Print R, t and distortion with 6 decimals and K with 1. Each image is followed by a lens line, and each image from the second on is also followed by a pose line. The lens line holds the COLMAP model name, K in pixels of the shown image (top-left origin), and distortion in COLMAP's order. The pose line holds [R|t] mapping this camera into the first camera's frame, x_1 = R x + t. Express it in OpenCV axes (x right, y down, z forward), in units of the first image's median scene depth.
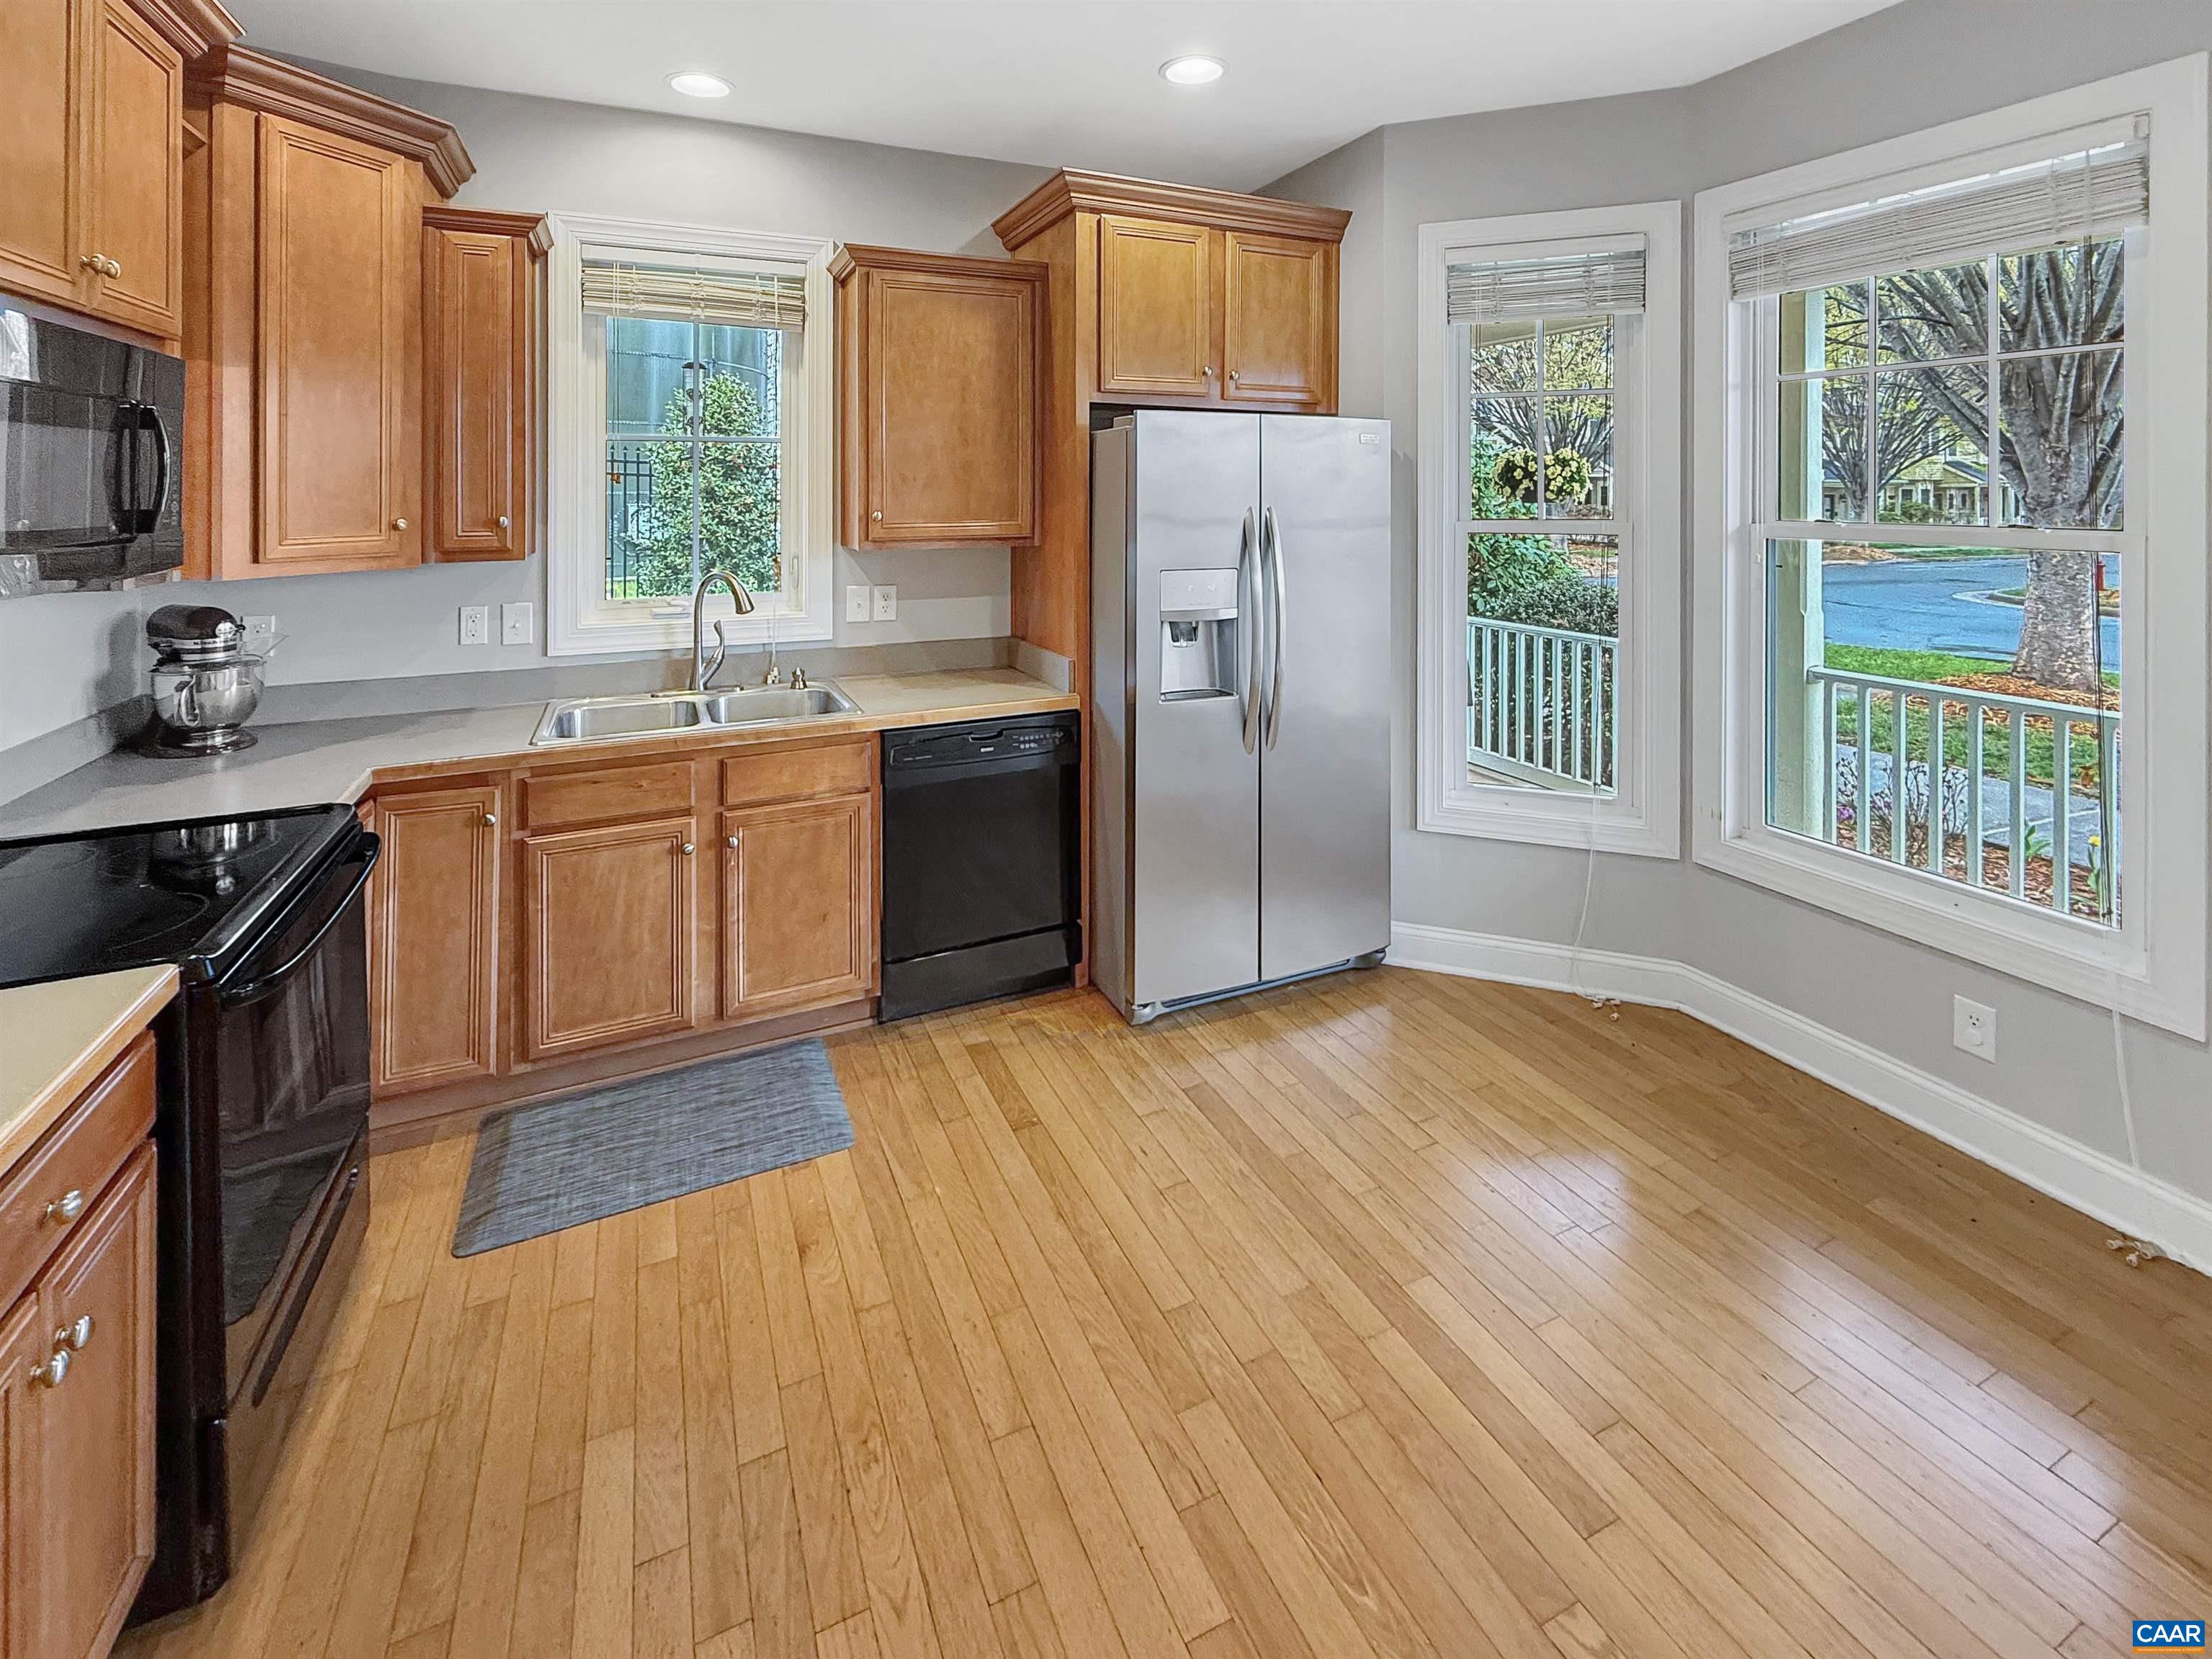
lens RADIAL K [[945.1, 0, 1095.3], [0, 945.1, 689.9], [0, 0, 1]] dist [0.001418, 0.000385]
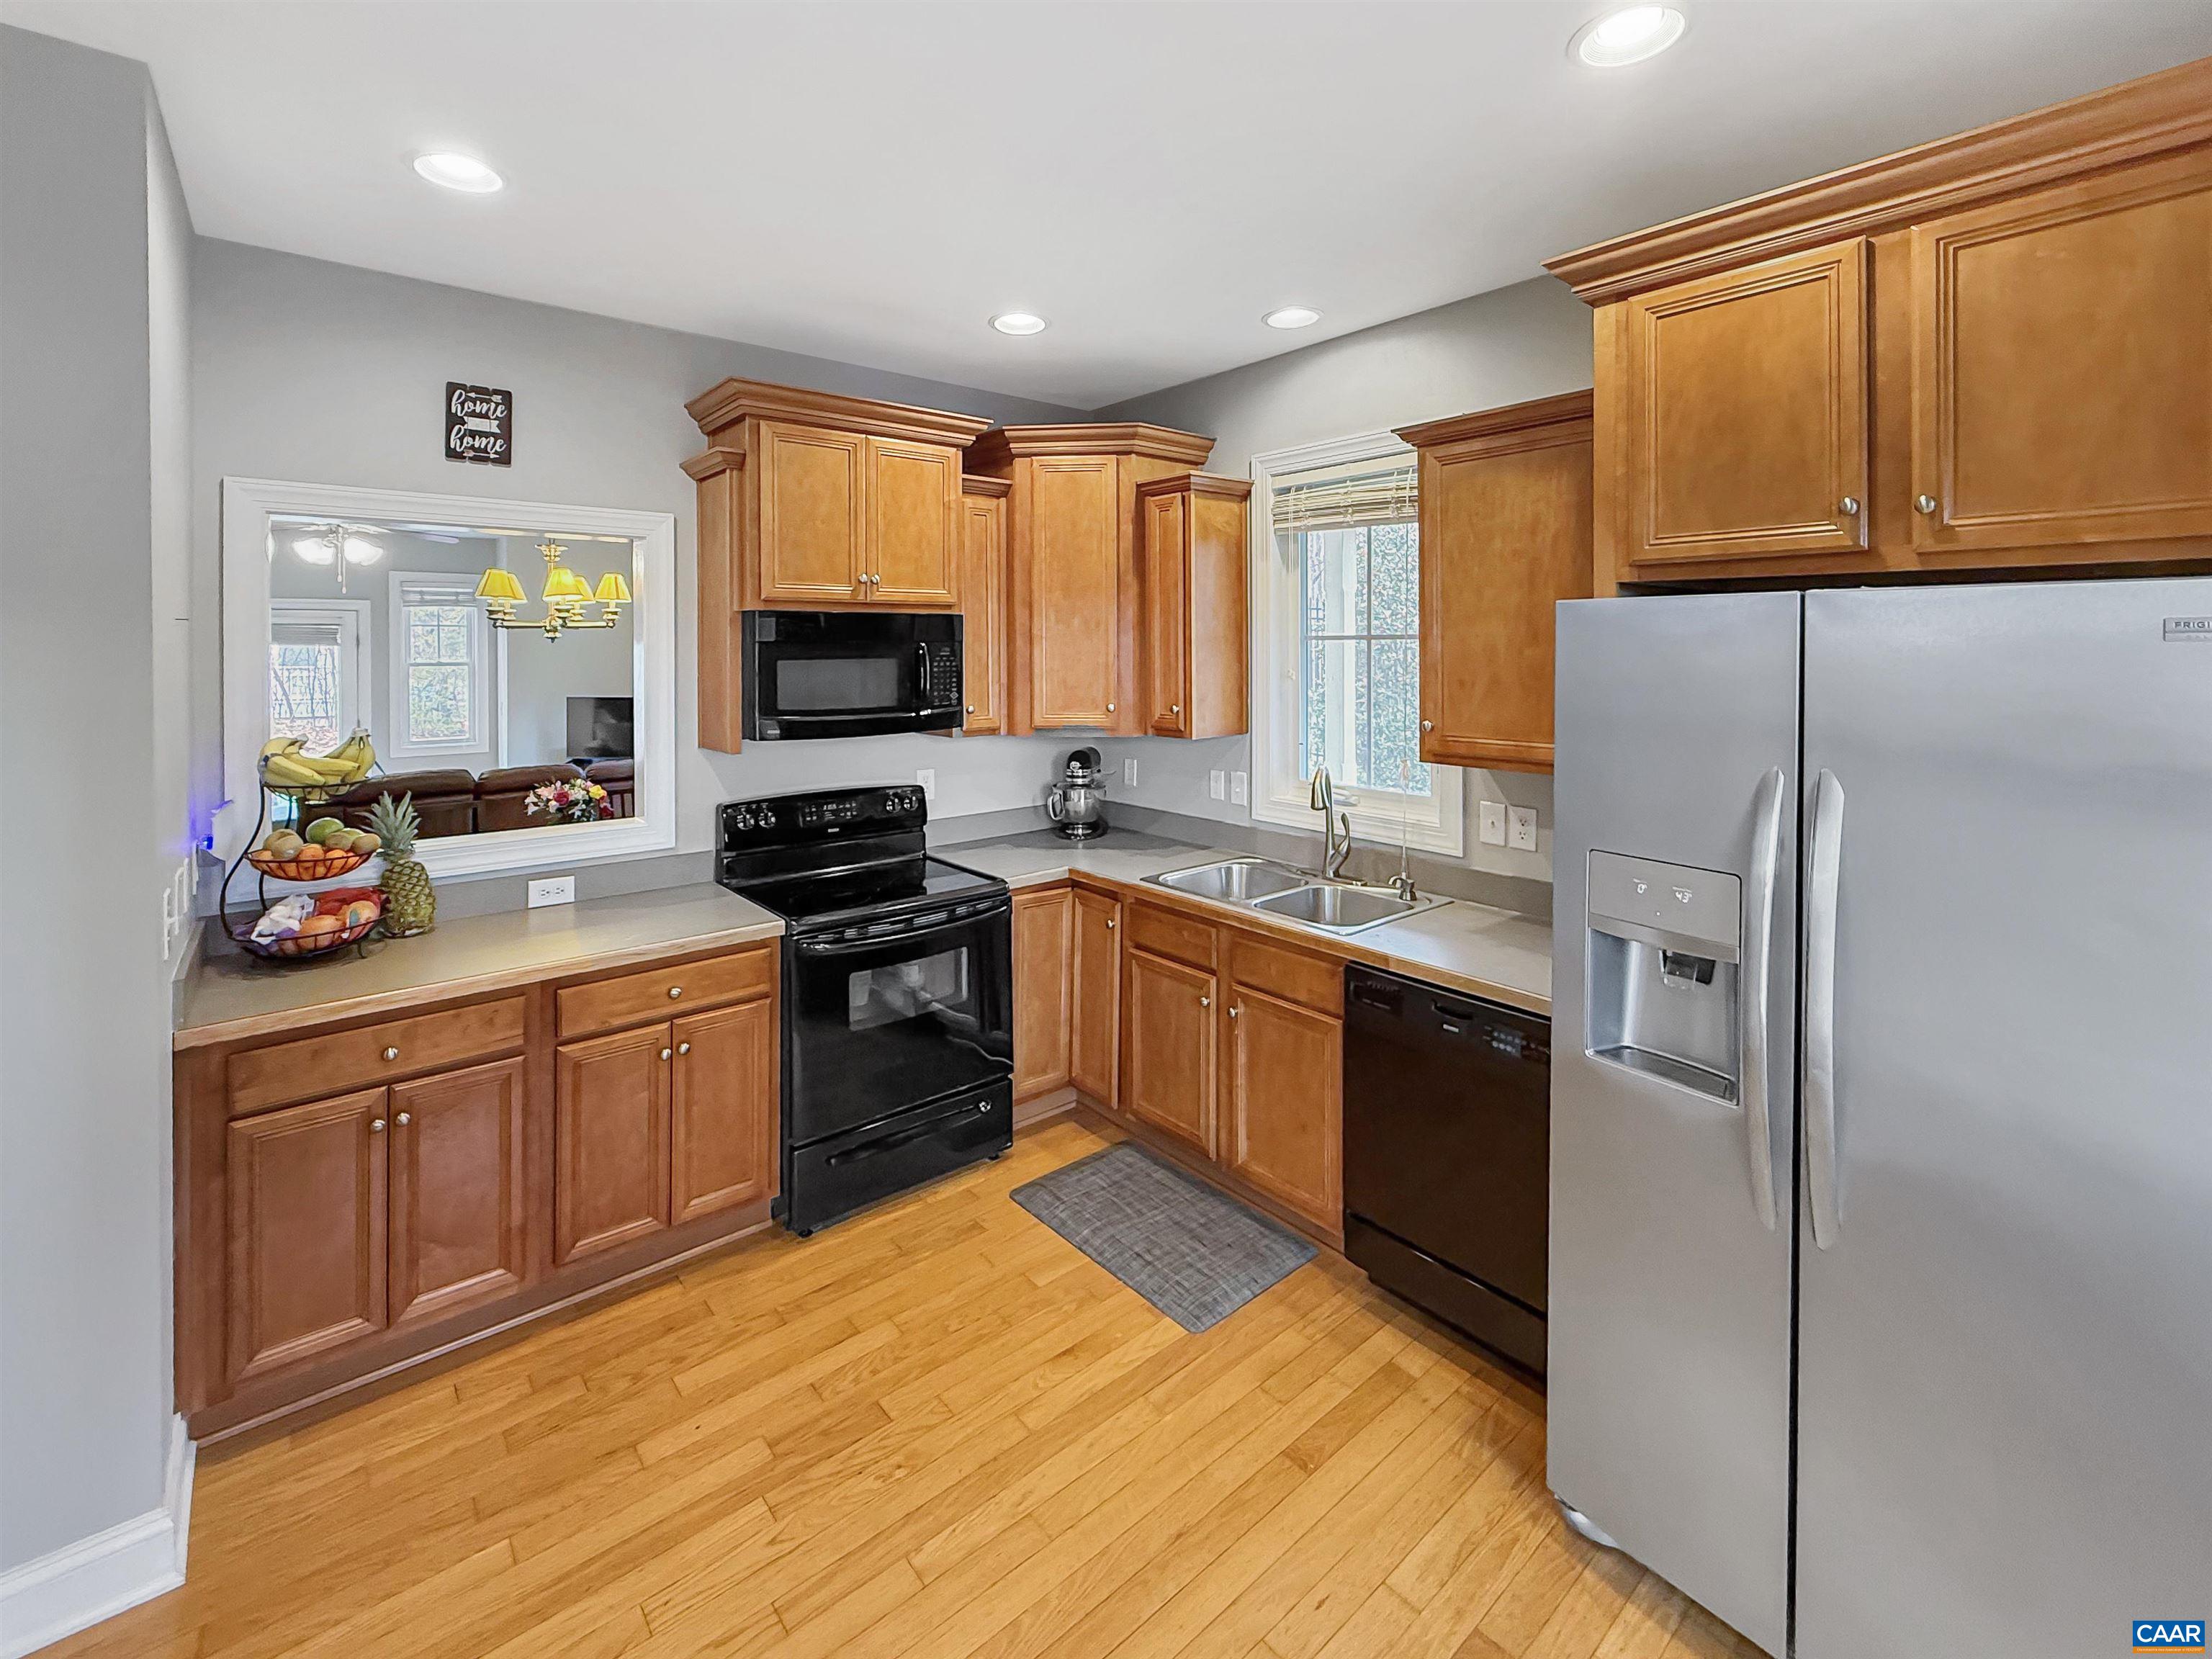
lens RADIAL K [[960.9, 0, 1106.0], [0, 960.9, 829.5], [0, 0, 1]] dist [-0.000371, 0.000114]
pose [[0.271261, 0.181282, -0.945280, 0.589623], [-0.196094, 0.971914, 0.130118, -0.160298], [0.942319, 0.150067, 0.299191, 0.508723]]
